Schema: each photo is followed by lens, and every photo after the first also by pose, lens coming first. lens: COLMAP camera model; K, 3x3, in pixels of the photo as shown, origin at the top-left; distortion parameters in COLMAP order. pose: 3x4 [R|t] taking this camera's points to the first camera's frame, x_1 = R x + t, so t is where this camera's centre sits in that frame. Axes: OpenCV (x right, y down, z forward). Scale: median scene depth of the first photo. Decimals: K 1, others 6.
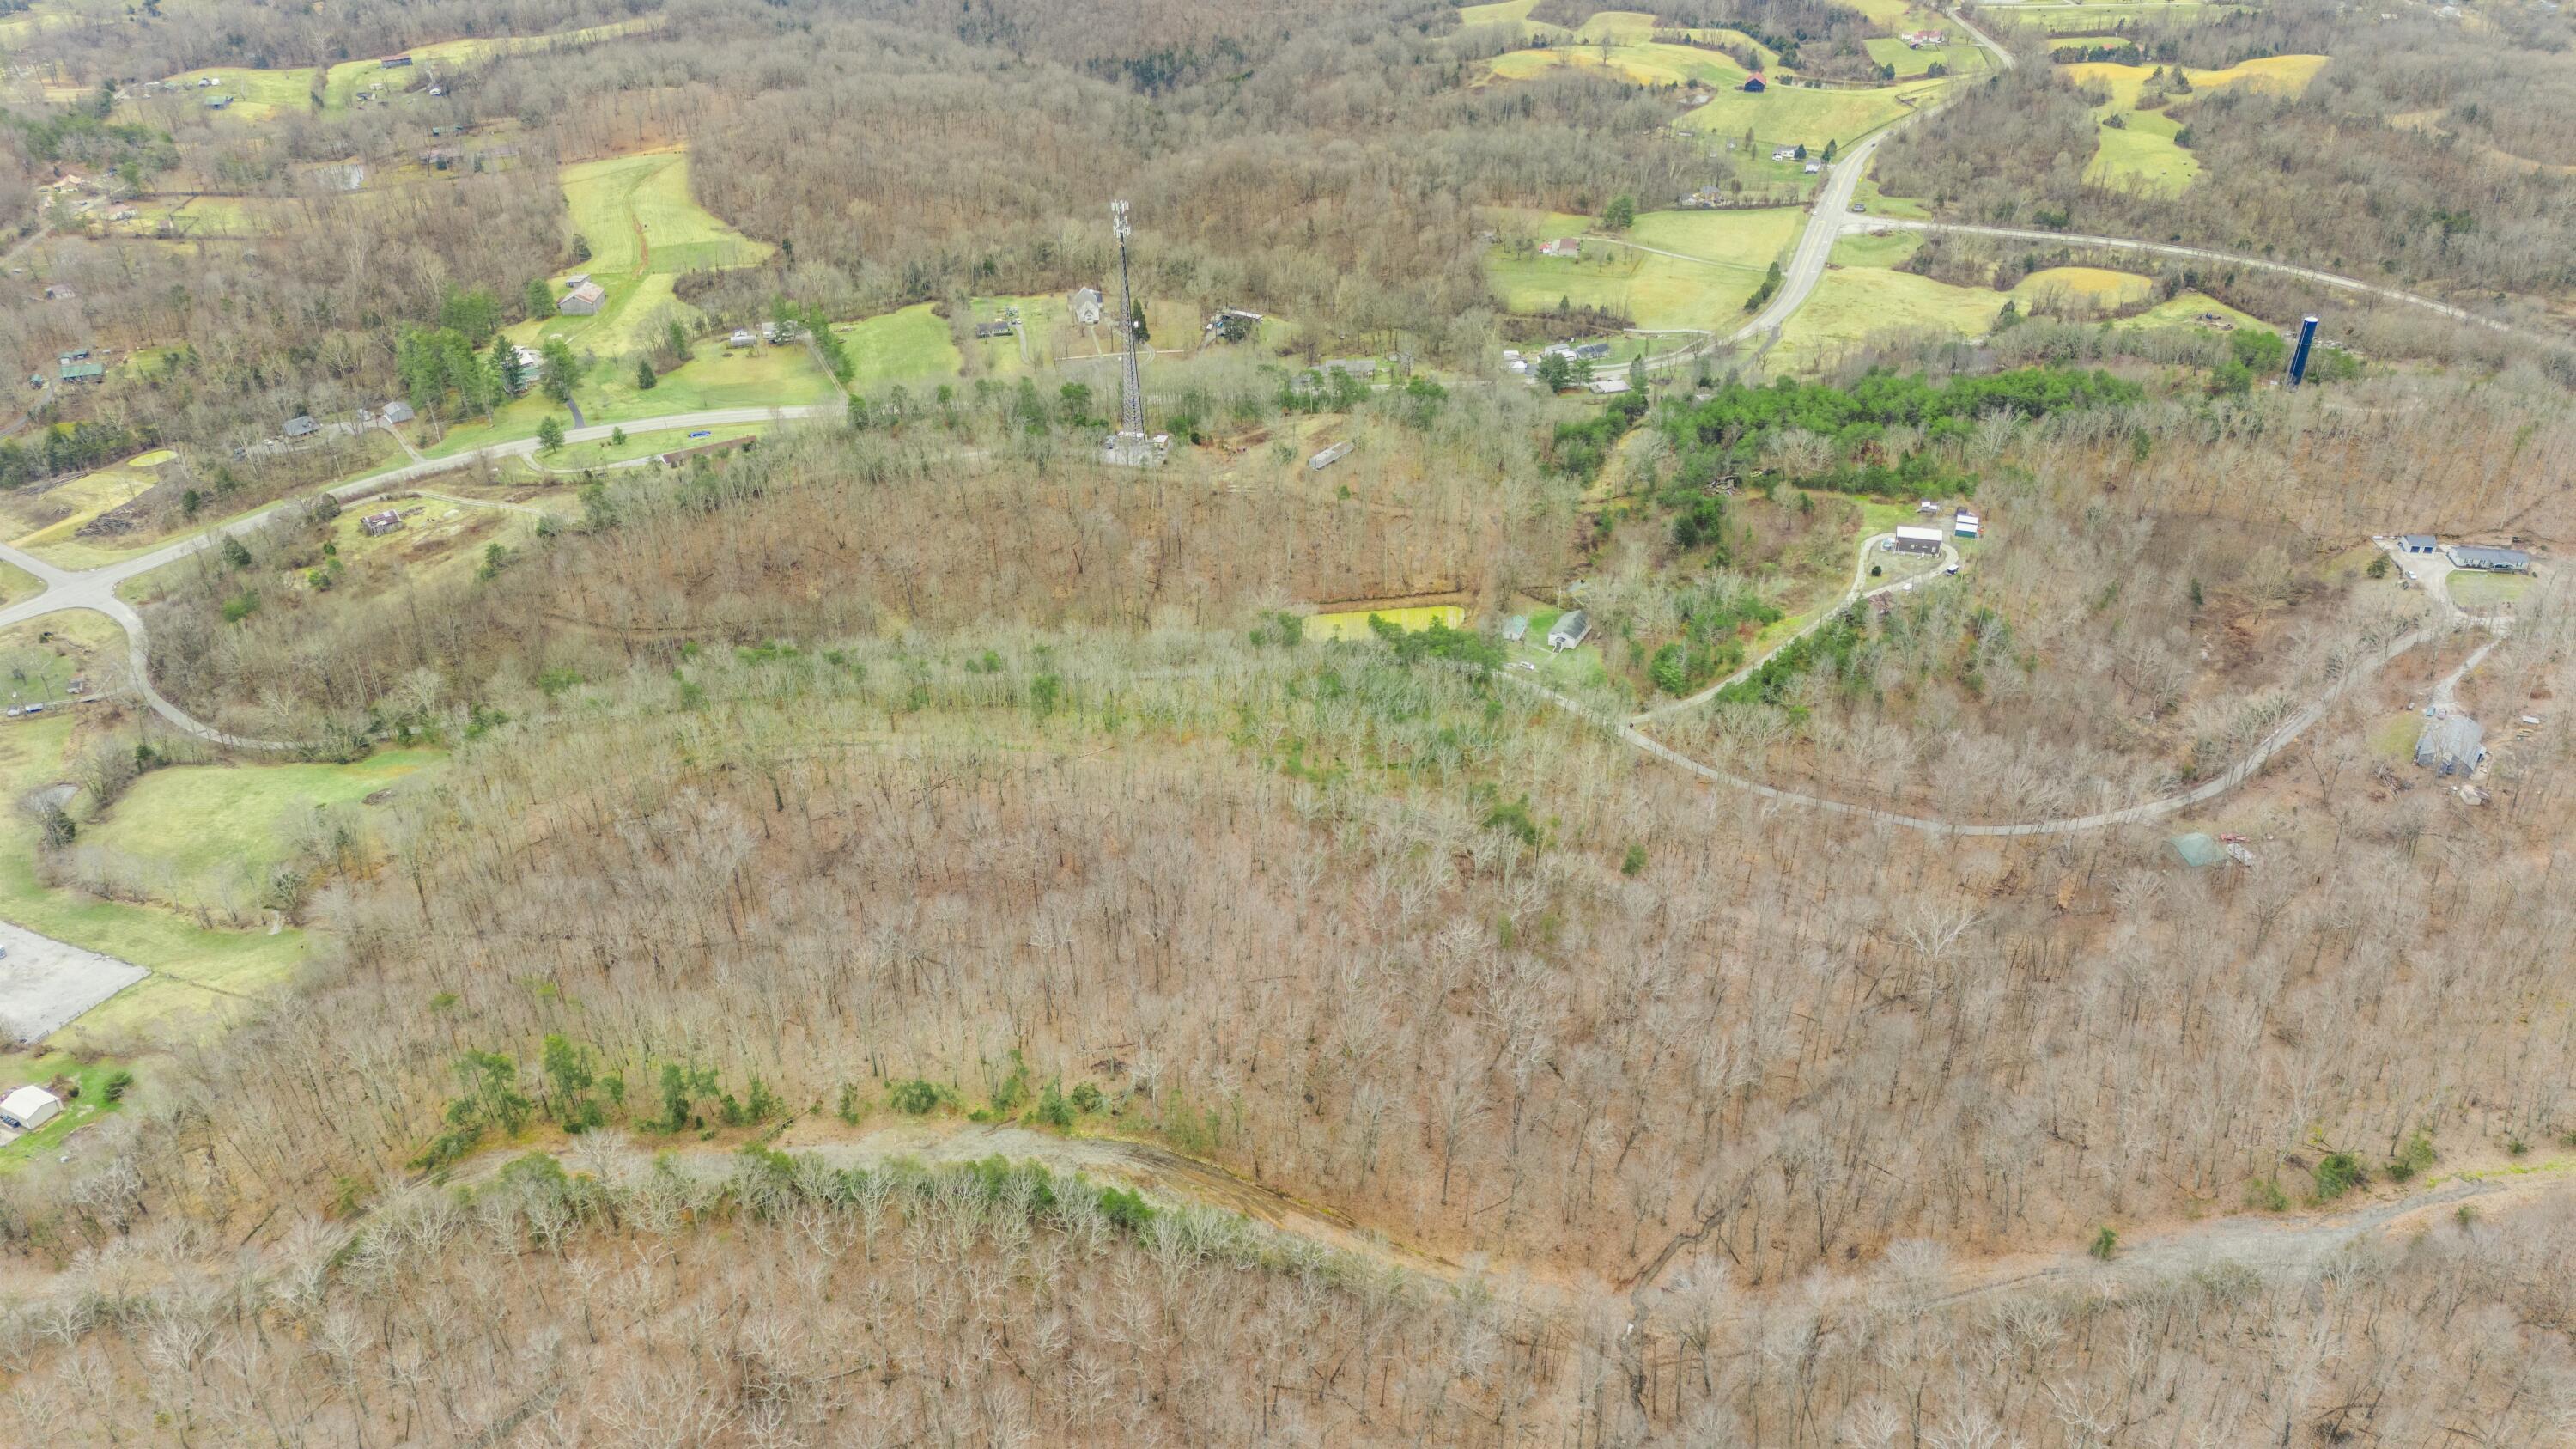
lens RADIAL K [[1865.6, 0, 1288.0], [0, 1865.6, 724.5], [0, 0, 1]] dist [0.068761, -0.051014]
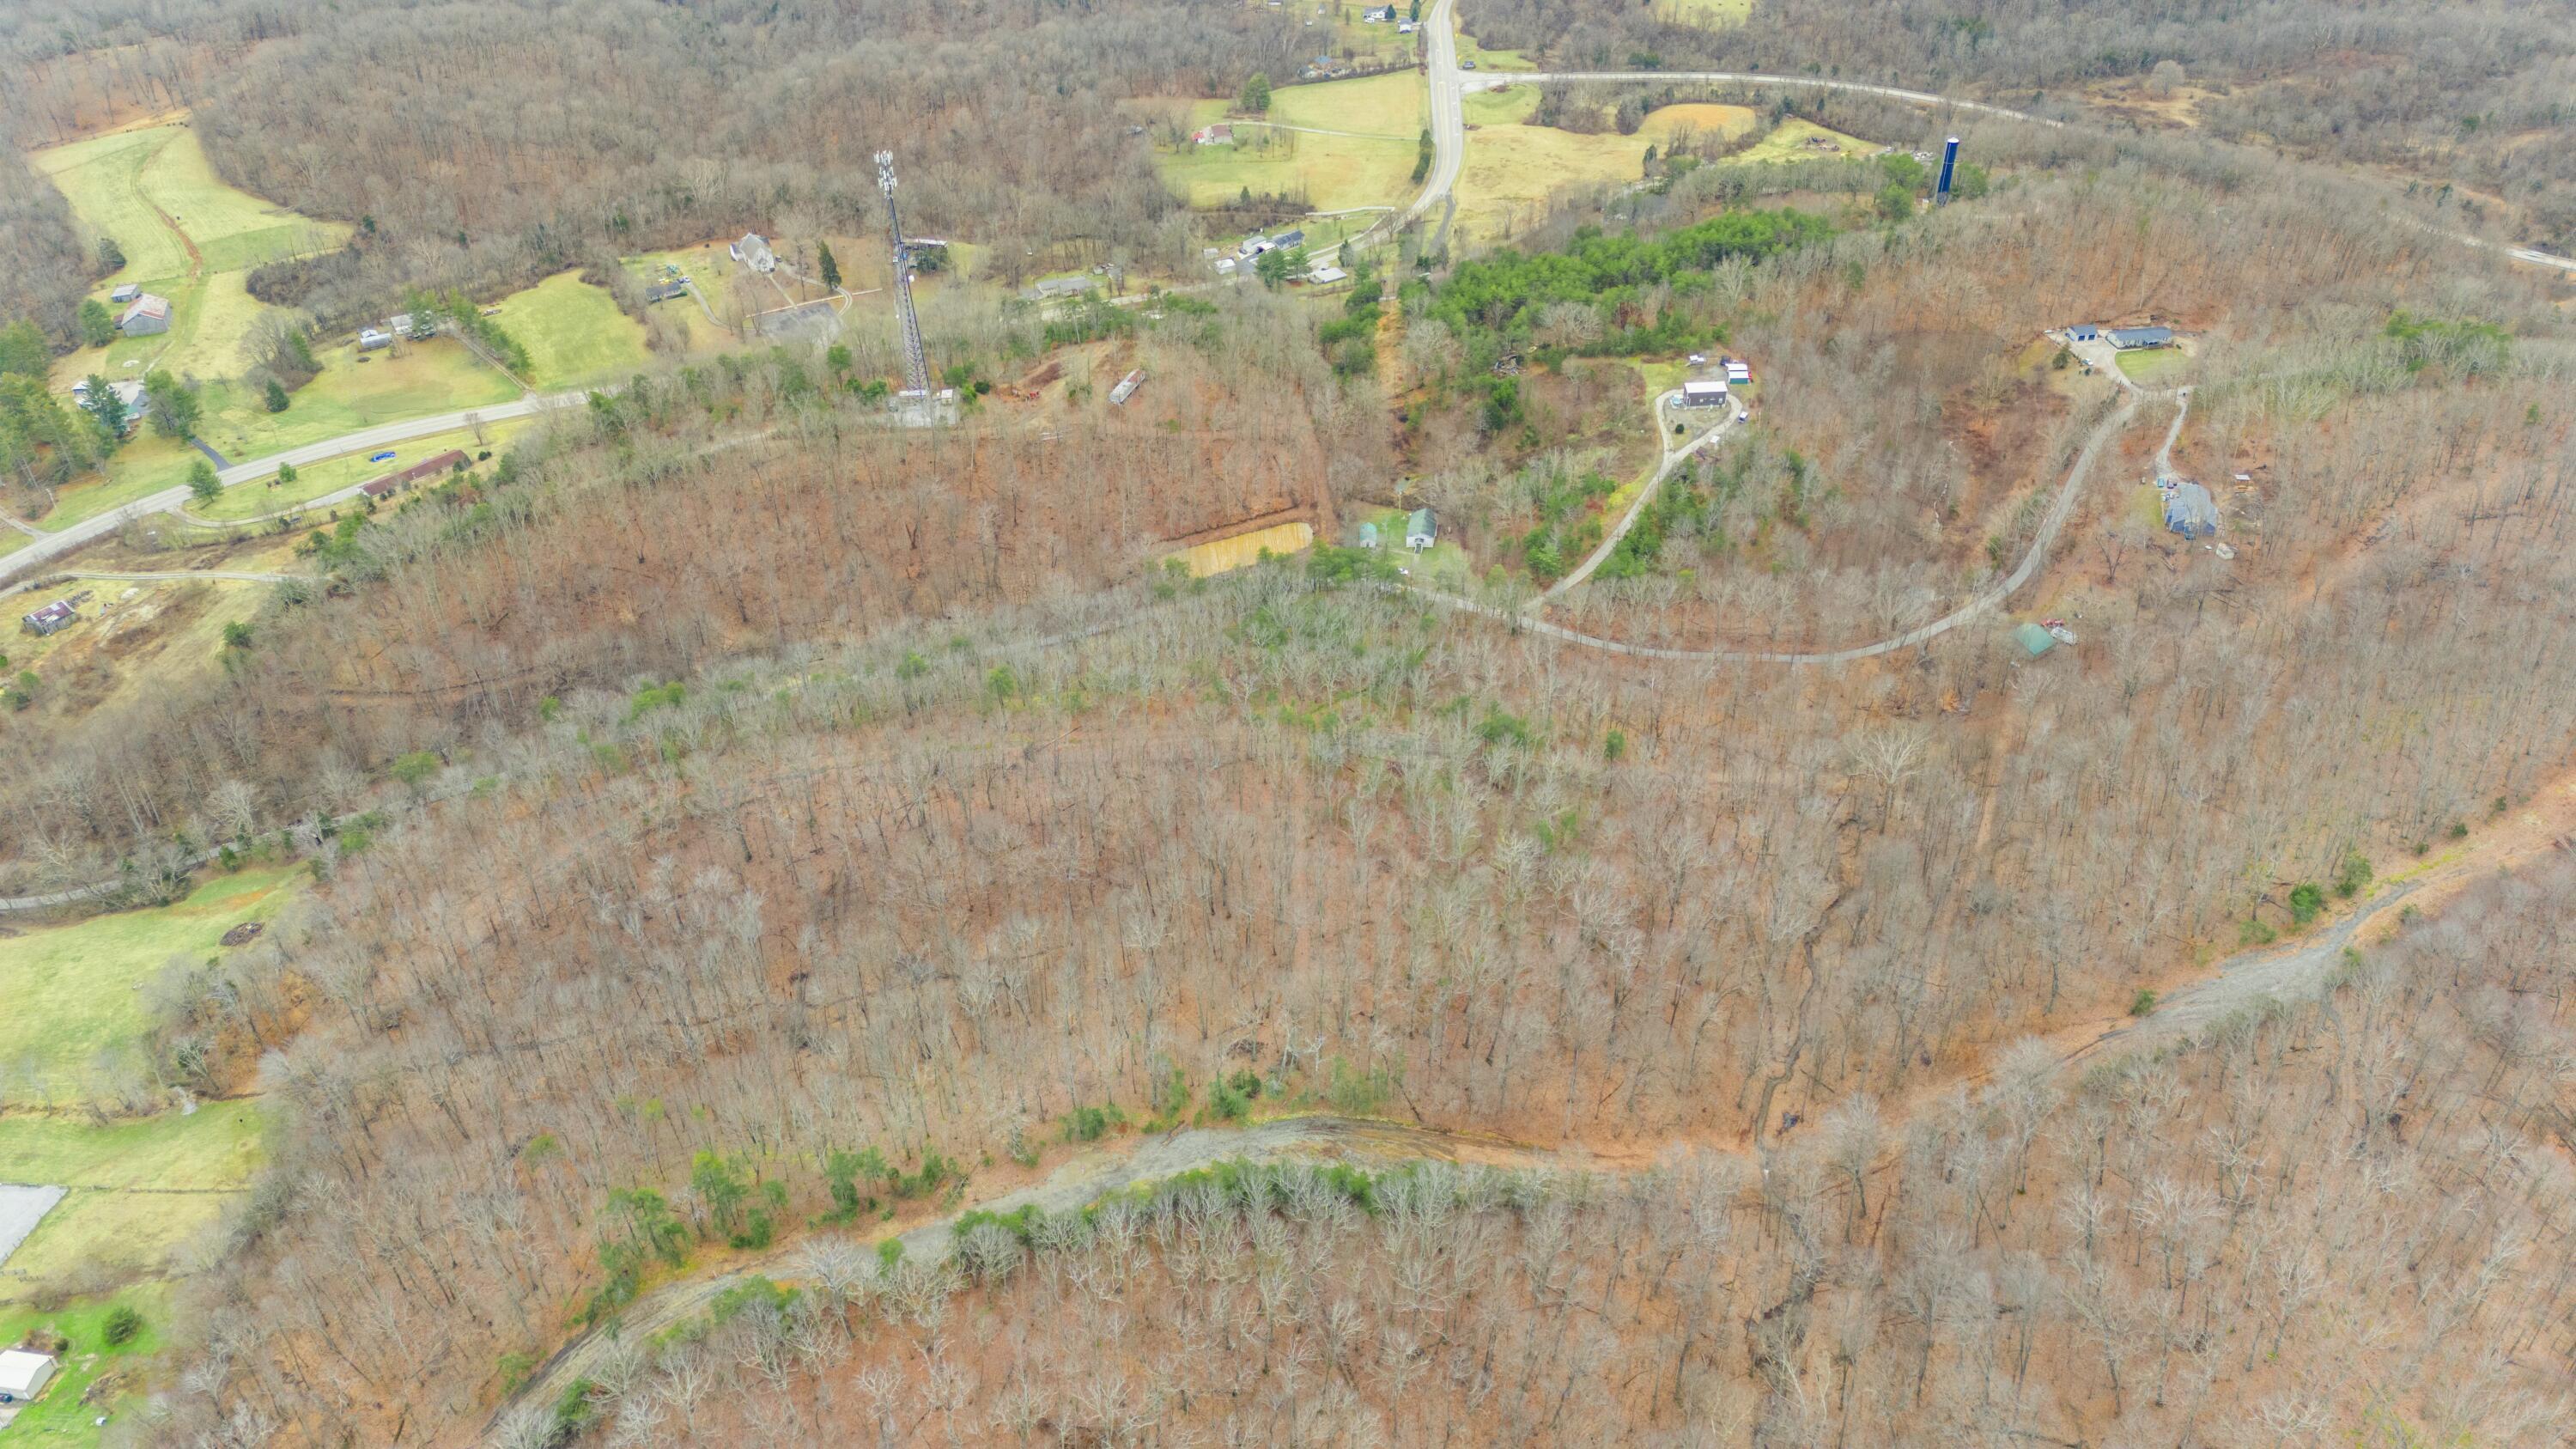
lens RADIAL K [[1865.6, 0, 1288.0], [0, 1865.6, 724.5], [0, 0, 1]] dist [0.068761, -0.051014]
pose [[0.951435, -0.185578, 0.245627, -0.158165], [0.167494, 0.981499, 0.092761, -0.043232], [-0.258297, -0.047115, 0.964916, 0.015679]]
